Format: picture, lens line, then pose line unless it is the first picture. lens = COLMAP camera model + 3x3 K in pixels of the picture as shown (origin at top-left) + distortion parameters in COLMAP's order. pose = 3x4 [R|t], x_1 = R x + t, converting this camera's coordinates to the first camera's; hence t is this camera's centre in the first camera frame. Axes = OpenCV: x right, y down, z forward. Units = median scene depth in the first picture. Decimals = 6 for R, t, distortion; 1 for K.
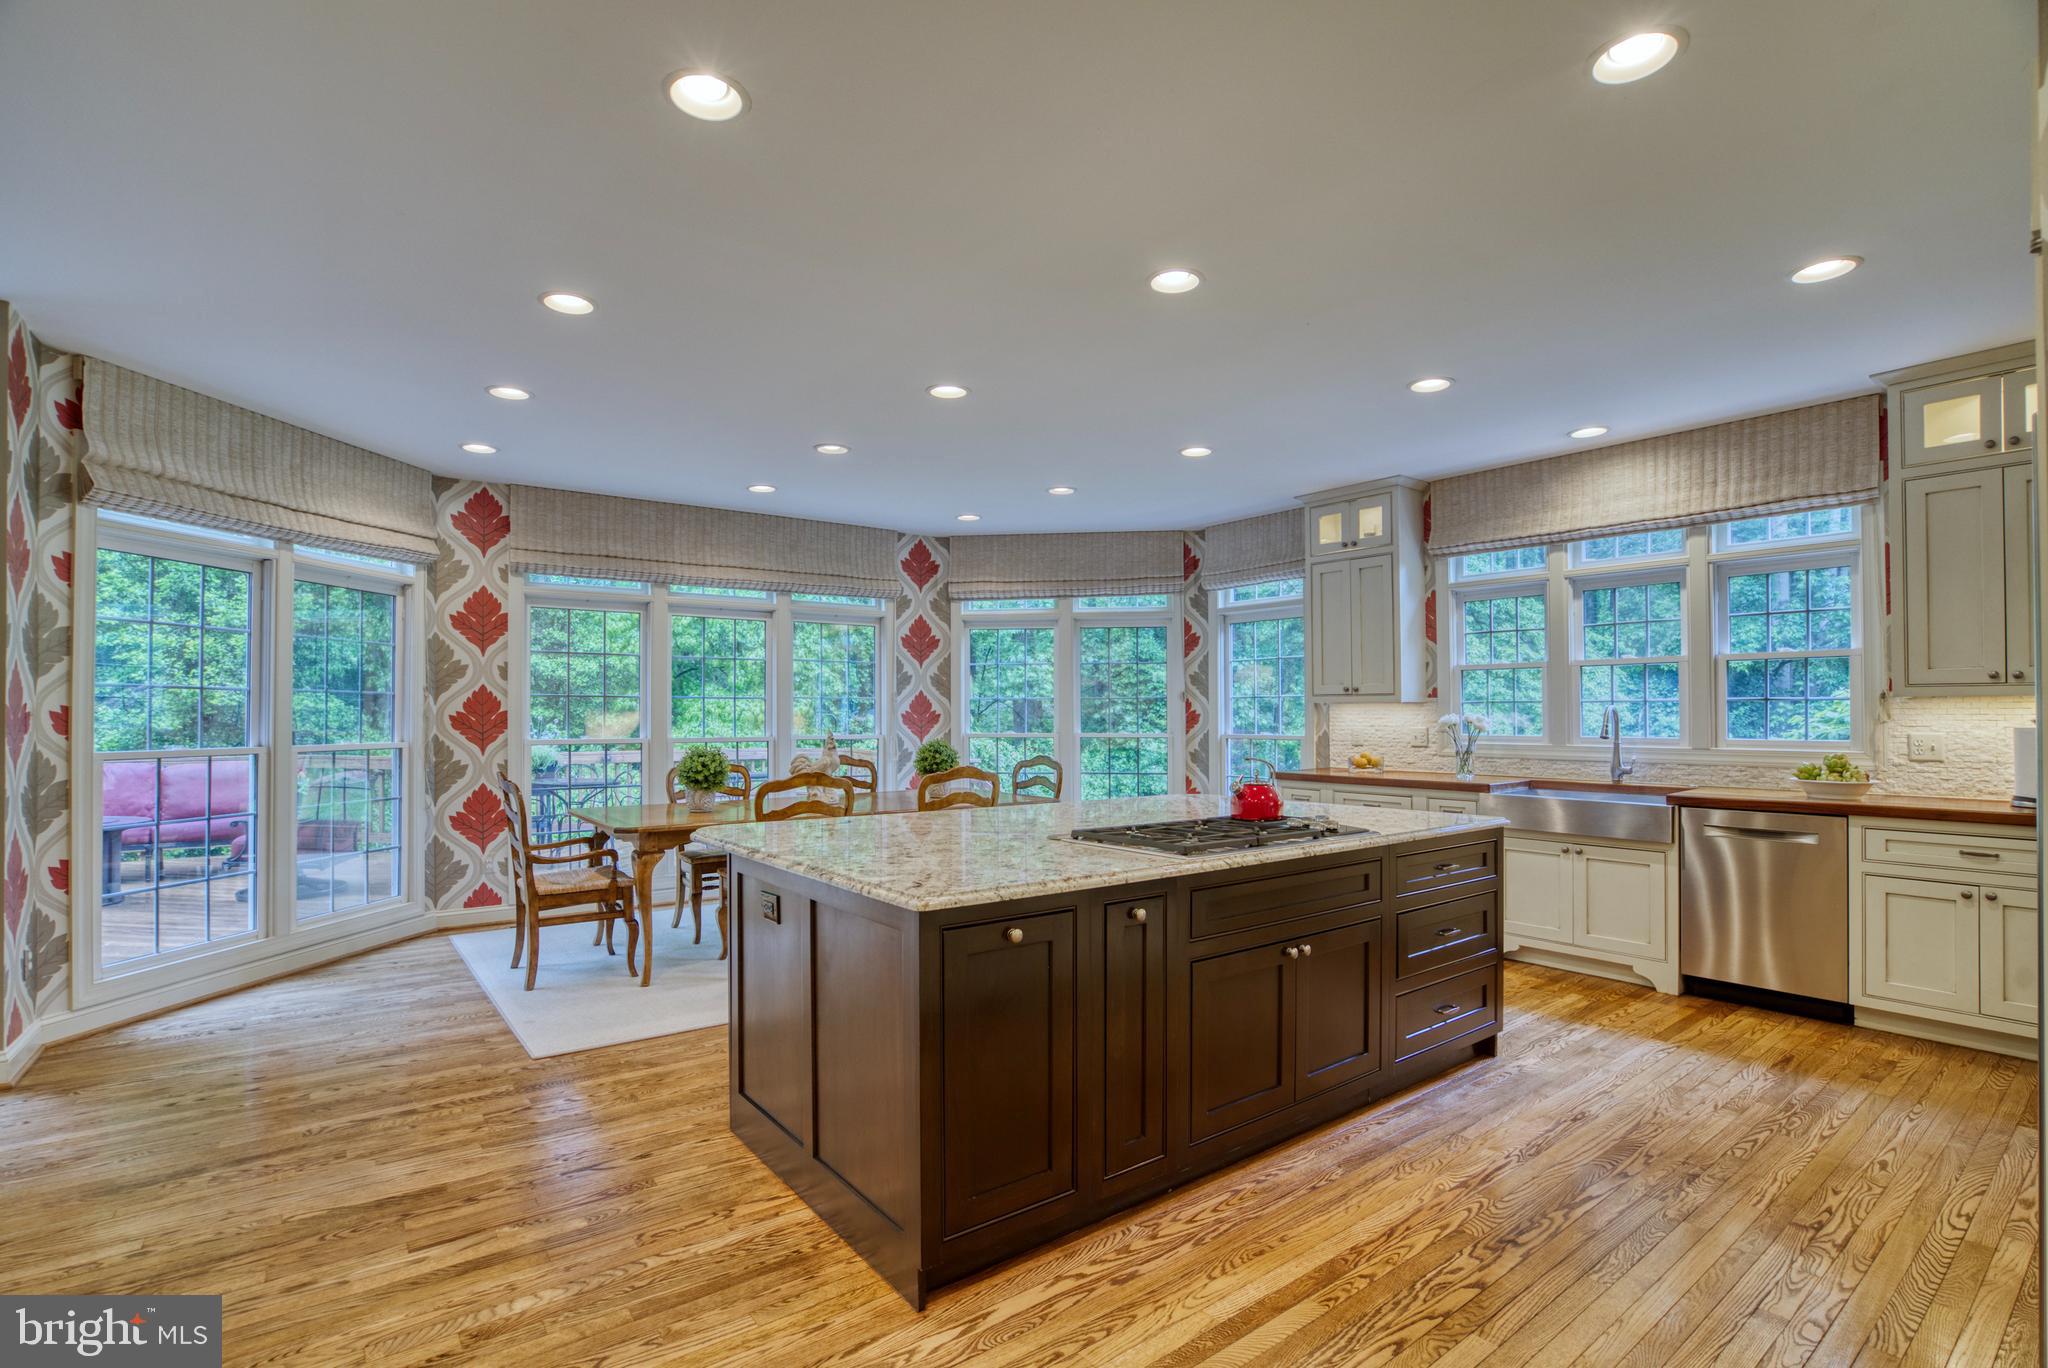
lens RADIAL K [[948.7, 0, 1031.0], [0, 948.7, 696.8], [0, 0, 1]] dist [-0.004952, -0.000288]
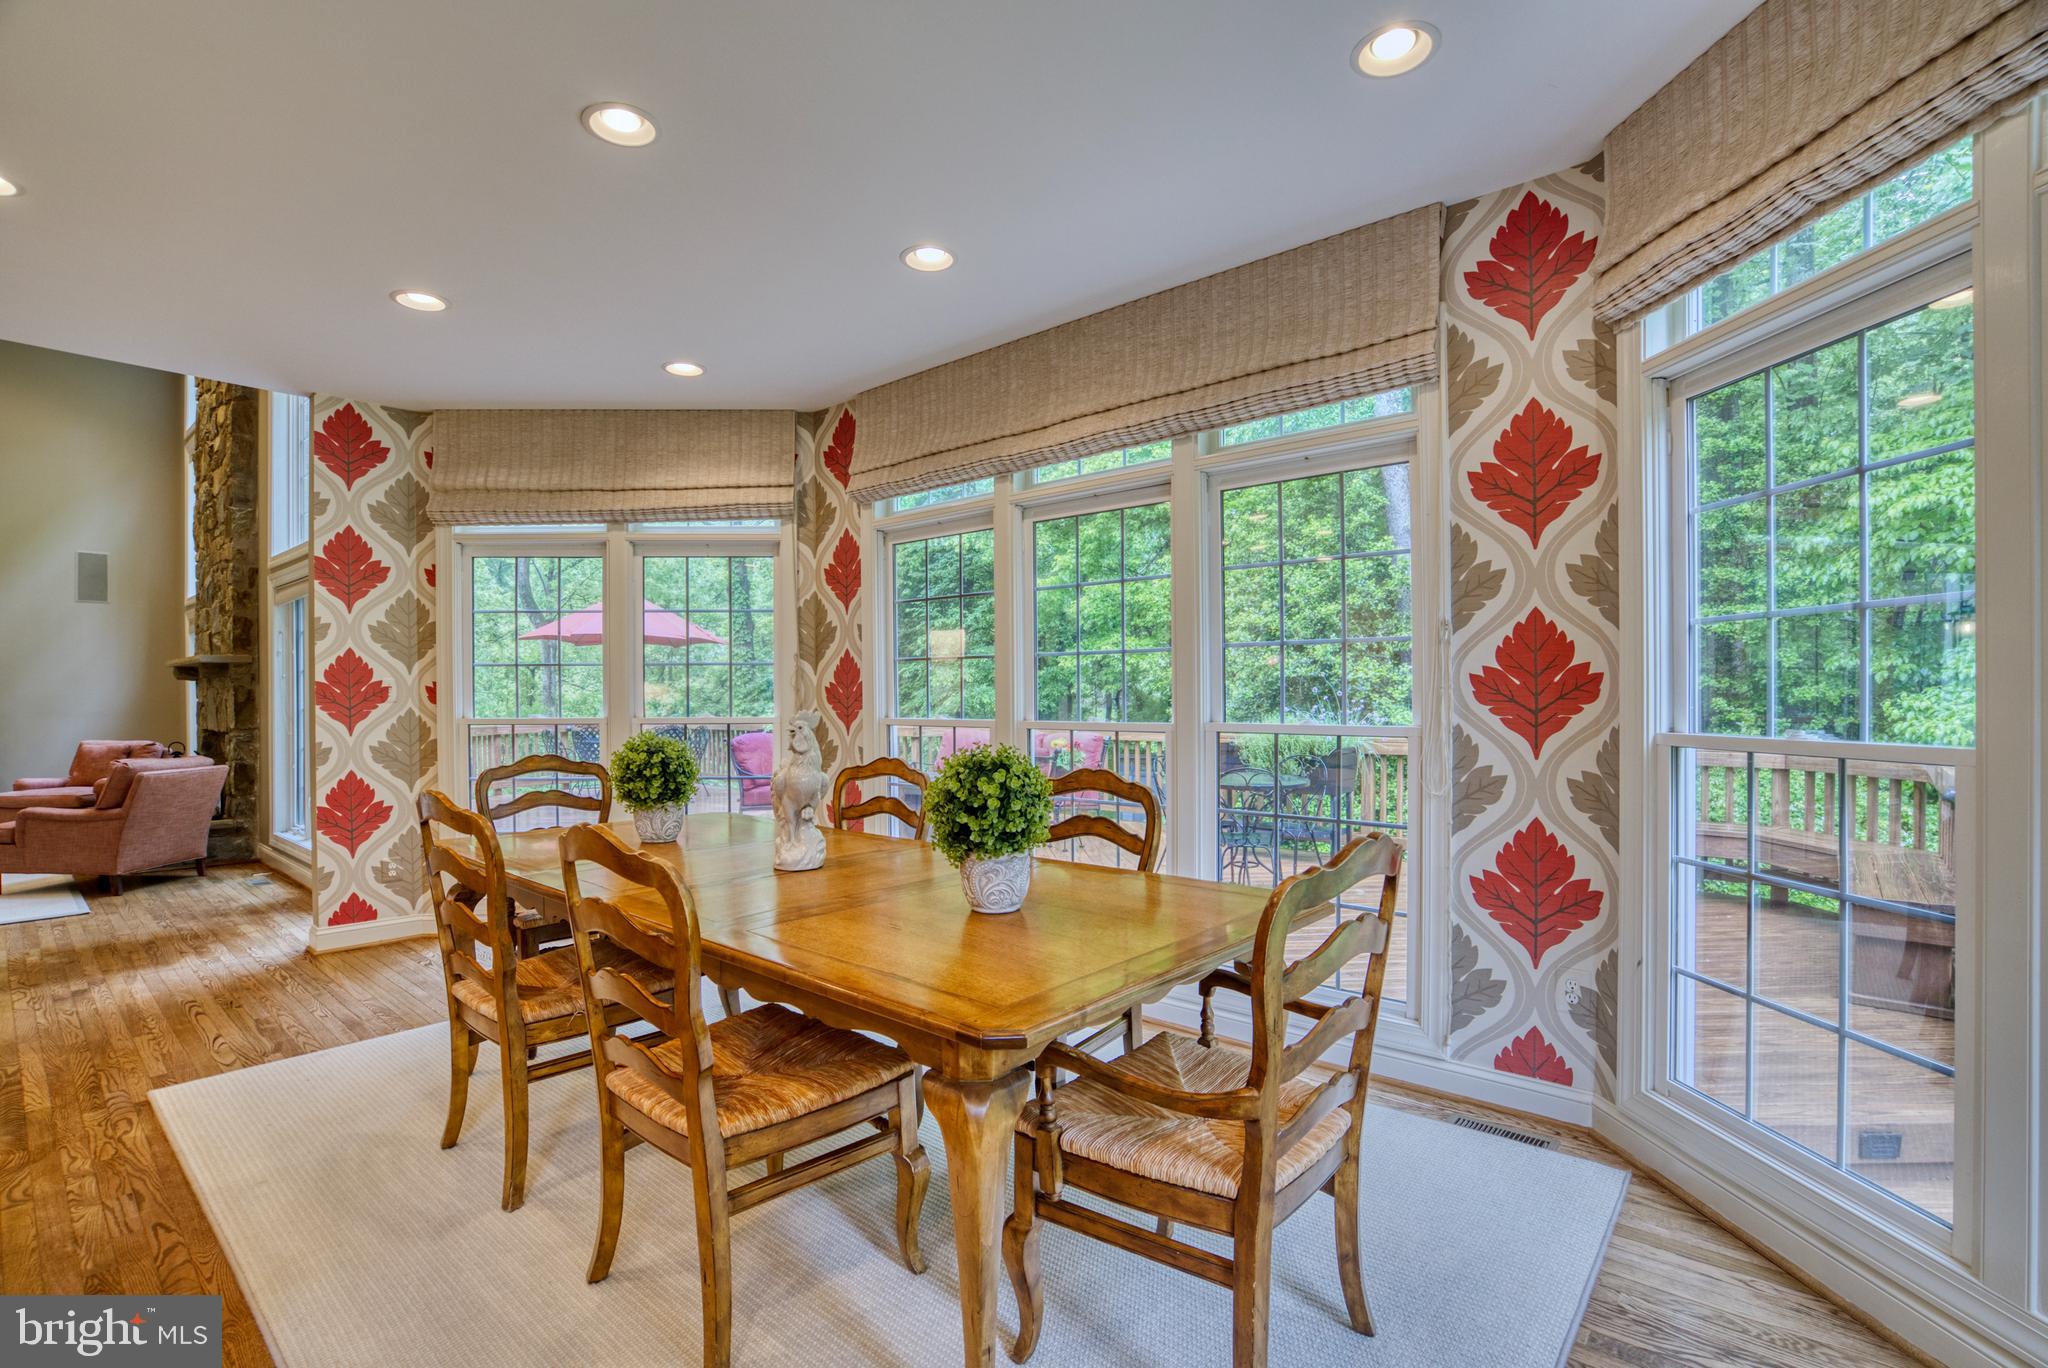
lens RADIAL K [[948.7, 0, 1032.5], [0, 948.7, 686.5], [0, 0, 1]] dist [-0.004952, -0.000288]
pose [[0.214937, -0.017376, -0.976473, 0.194038], [0.012103, 0.999812, -0.015127, 0.025940], [0.976553, -0.008567, 0.215107, 0.747432]]
